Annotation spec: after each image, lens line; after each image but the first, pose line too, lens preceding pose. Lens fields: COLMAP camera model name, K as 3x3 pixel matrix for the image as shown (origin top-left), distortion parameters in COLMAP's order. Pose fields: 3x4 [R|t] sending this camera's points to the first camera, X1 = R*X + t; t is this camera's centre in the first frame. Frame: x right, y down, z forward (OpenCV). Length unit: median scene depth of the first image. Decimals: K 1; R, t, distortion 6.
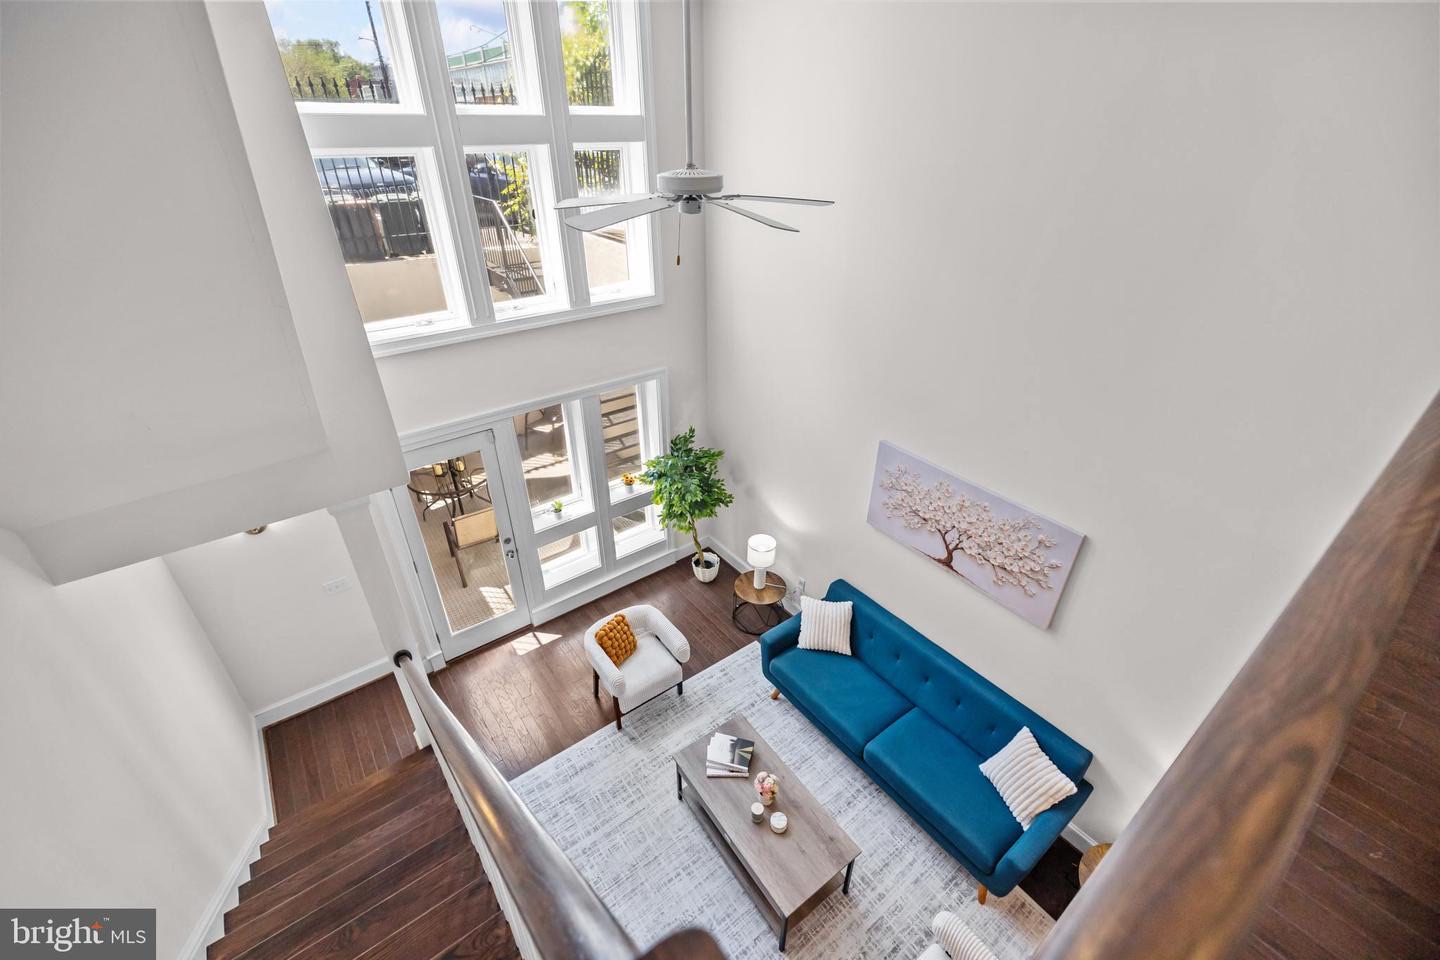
lens RADIAL K [[605.2, 0, 720.7], [0, 605.2, 471.9], [0, 0, 1]] dist [0.002630, 0.000312]
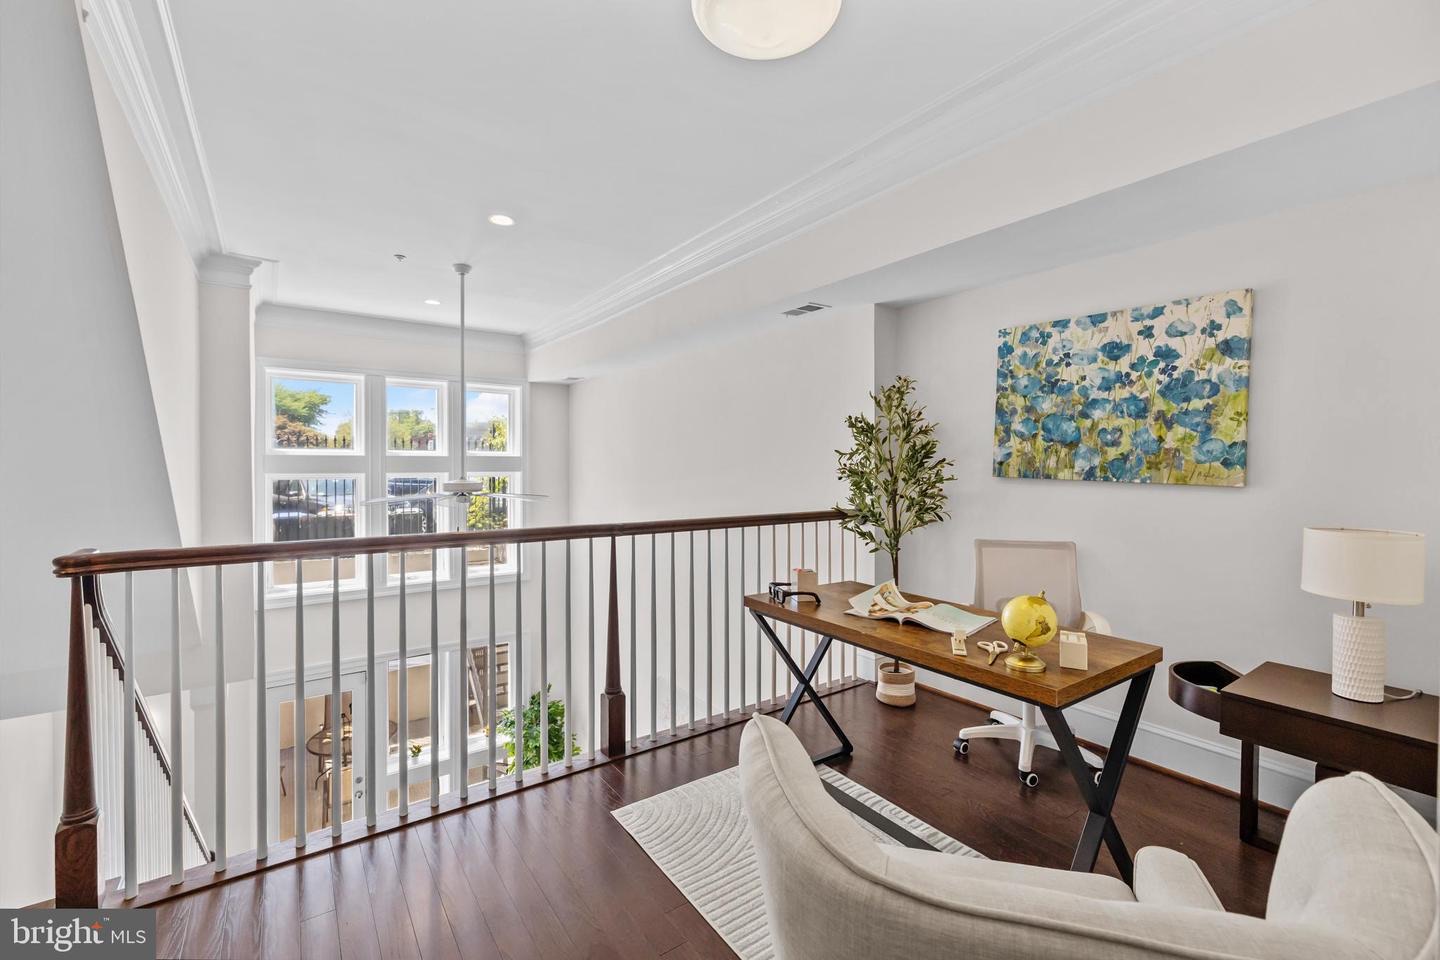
lens RADIAL K [[605.2, 0, 720.7], [0, 605.2, 471.9], [0, 0, 1]] dist [0.002630, 0.000312]
pose [[0.999732, -0.004993, -0.022589, 0.462810], [-0.006720, 0.871650, -0.490082, 0.212321], [0.022137, 0.490103, 0.871384, -0.332165]]
